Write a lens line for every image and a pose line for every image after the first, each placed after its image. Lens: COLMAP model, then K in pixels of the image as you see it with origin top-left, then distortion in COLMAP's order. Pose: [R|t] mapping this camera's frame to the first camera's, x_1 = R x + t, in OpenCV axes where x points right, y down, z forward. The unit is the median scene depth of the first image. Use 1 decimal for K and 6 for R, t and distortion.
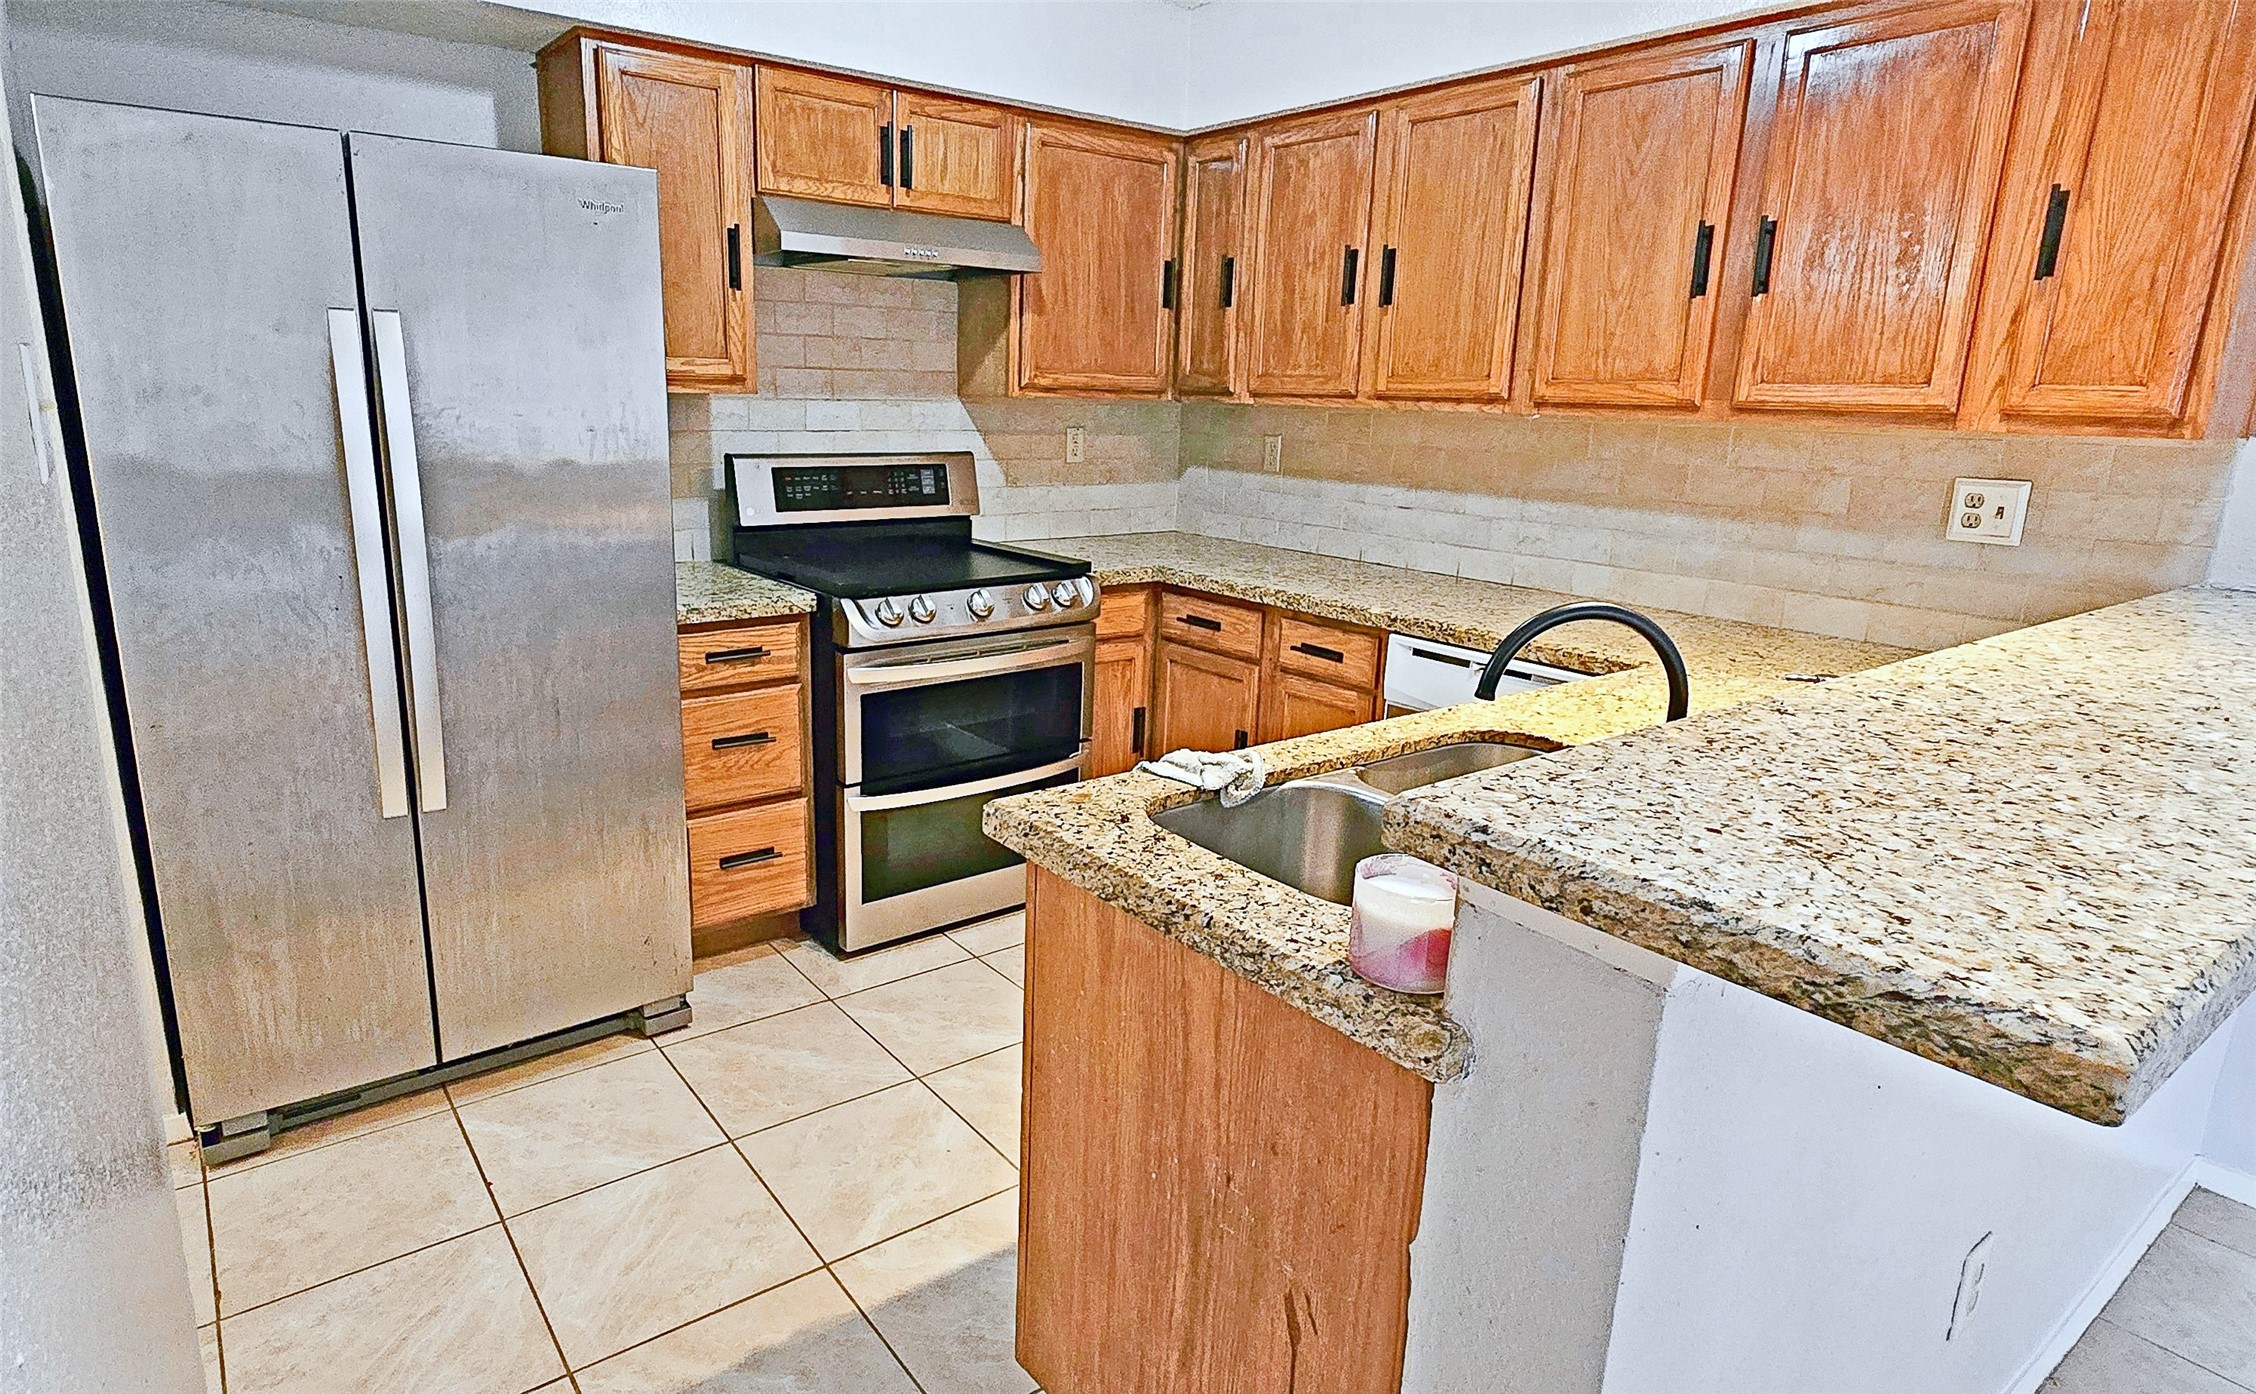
lens RADIAL K [[1249.5, 0, 1111.3], [0, 1249.5, 701.3], [0, 0, 1]] dist [-0.003191, -0.001232]
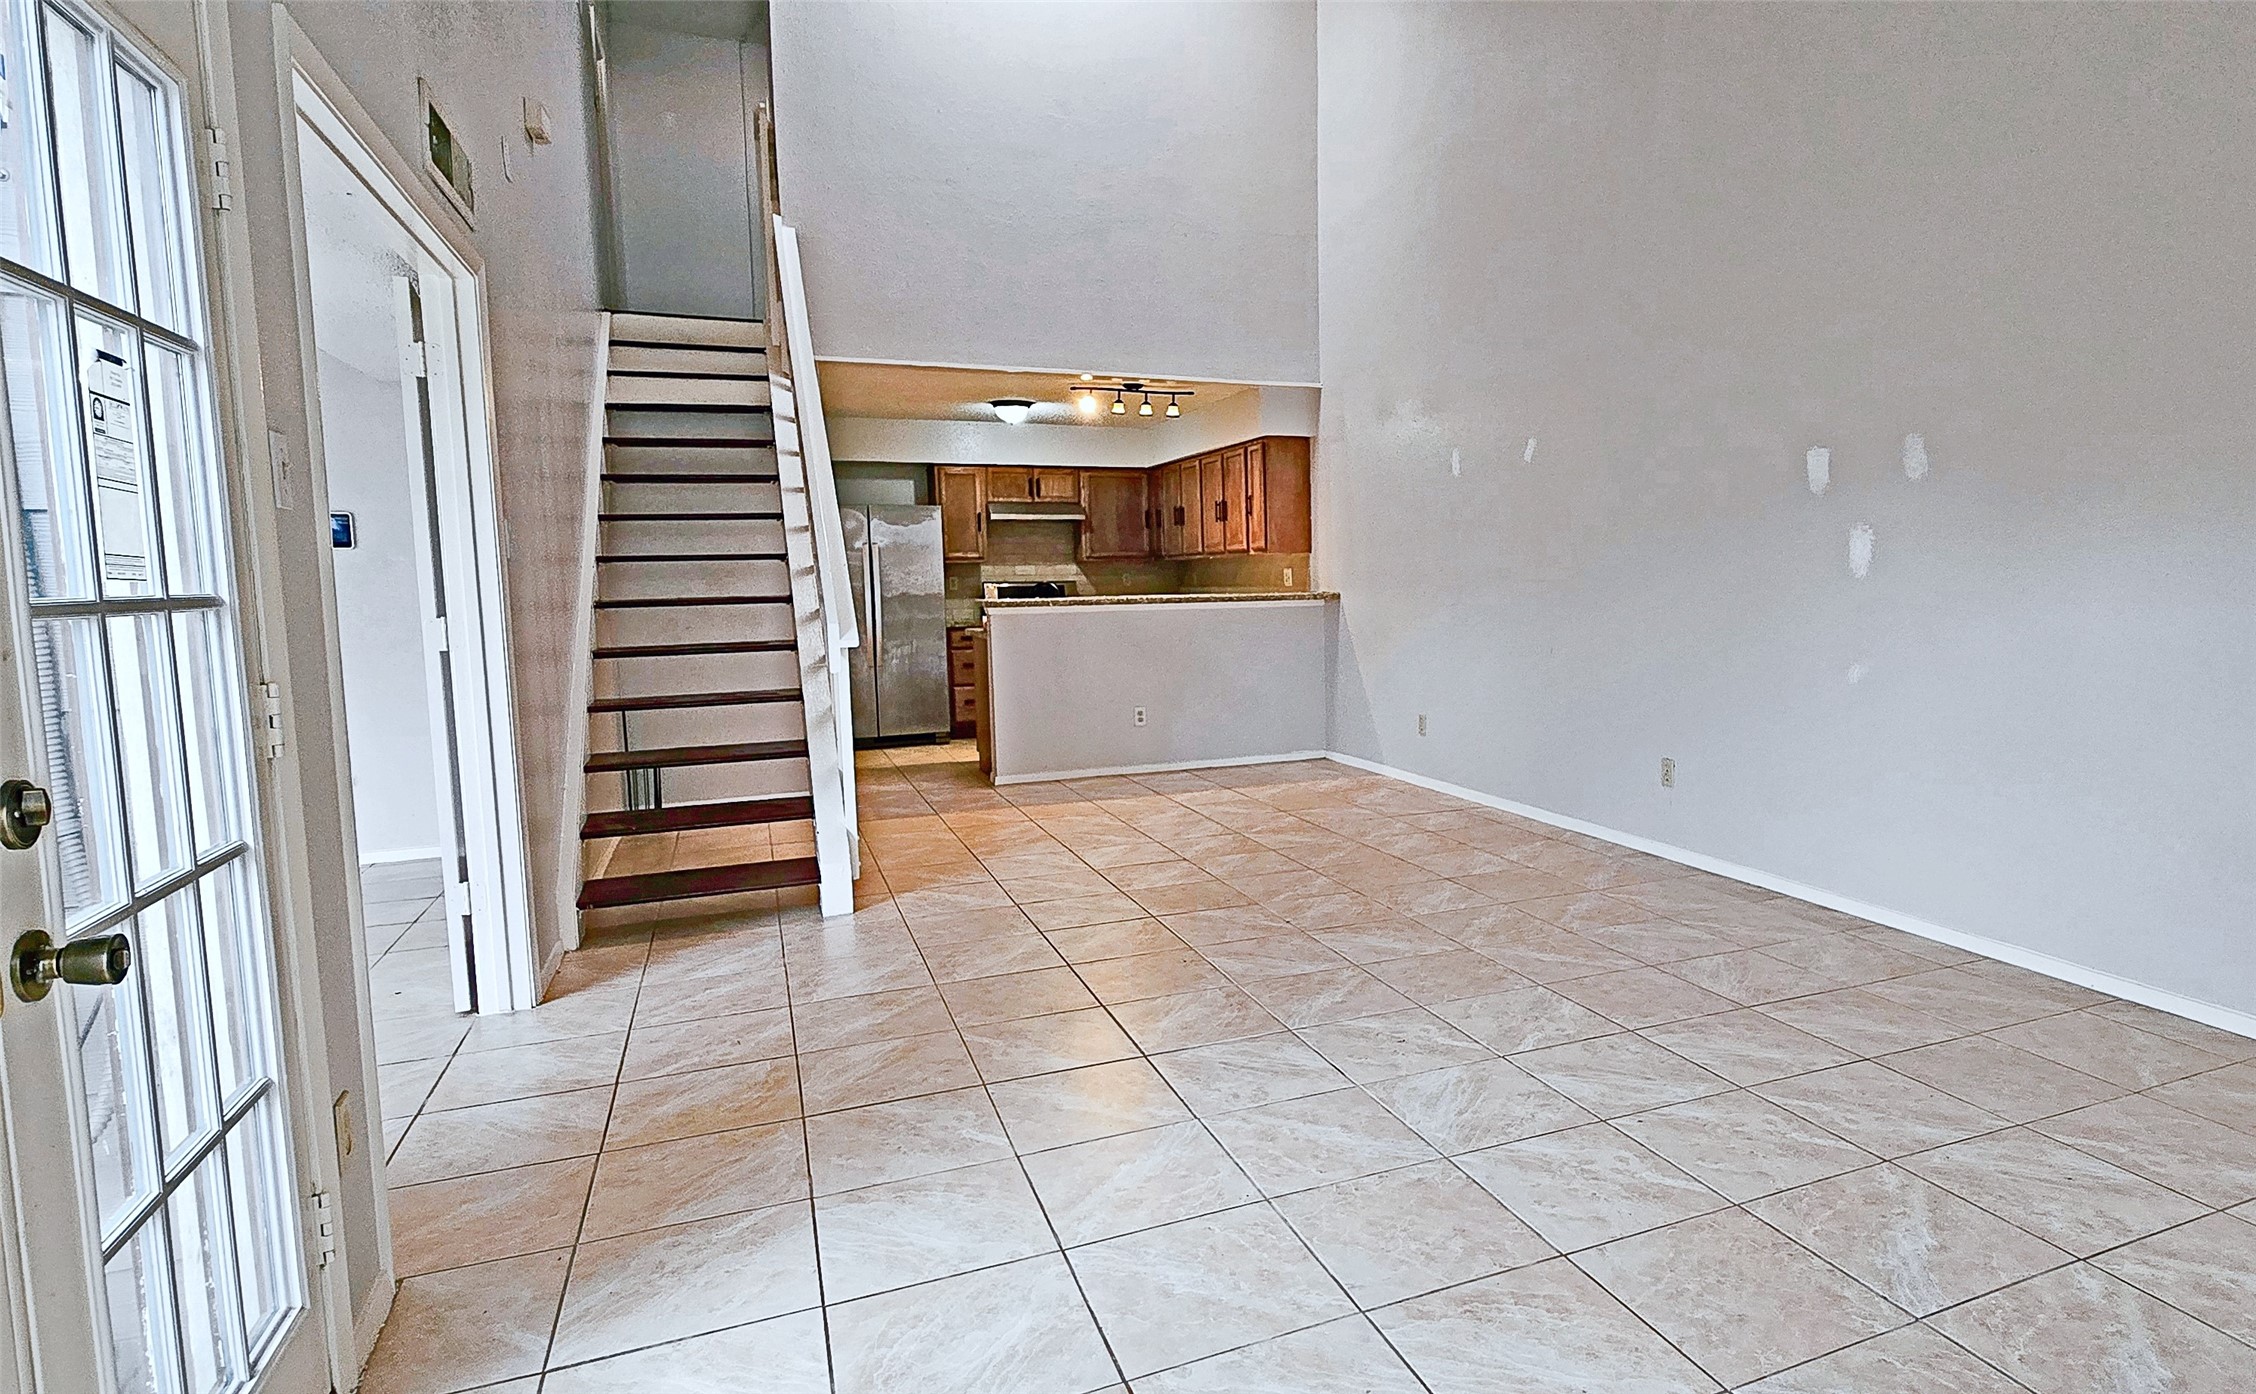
lens RADIAL K [[1249.5, 0, 1321.0], [0, 1249.5, 700.7], [0, 0, 1]] dist [-0.003191, -0.001232]
pose [[0.973437, -0.017678, -0.228272, 1.240428], [-0.016892, 0.988752, -0.148606, 0.551682], [0.228331, 0.148515, 0.962189, -1.788197]]
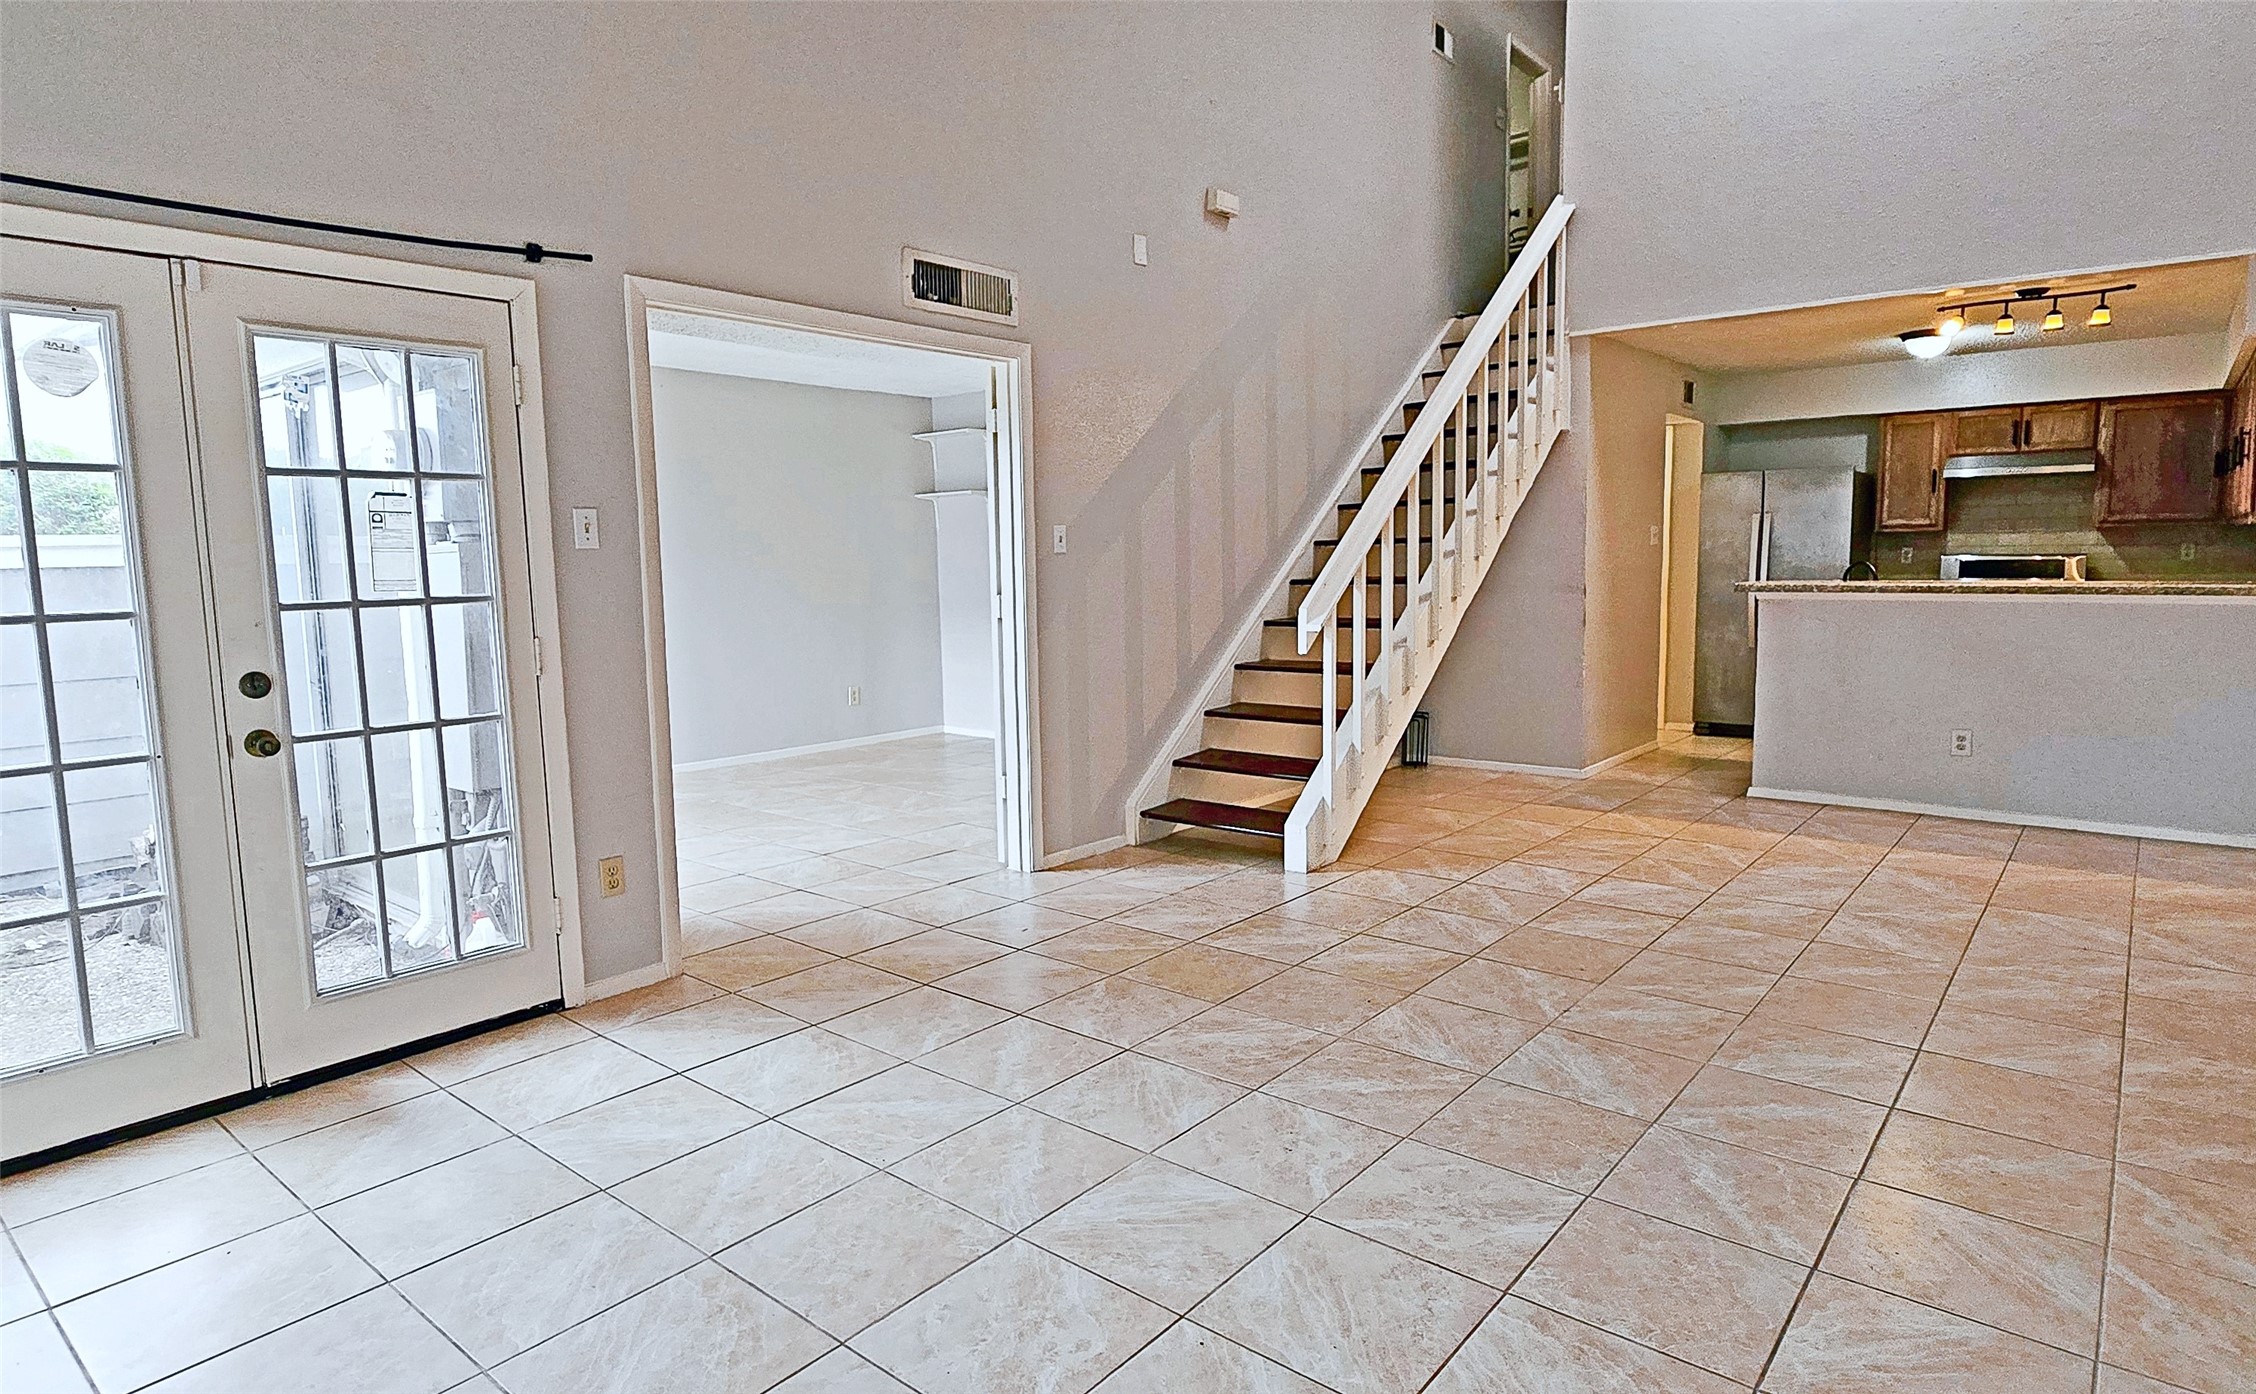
lens RADIAL K [[1249.5, 0, 1131.8], [0, 1249.5, 704.1], [0, 0, 1]] dist [-0.003191, -0.001232]
pose [[0.207971, 0.089565, -0.974026, 1.871724], [-0.221229, 0.974302, 0.042355, 0.357811], [0.952788, 0.206674, 0.222441, -1.076897]]
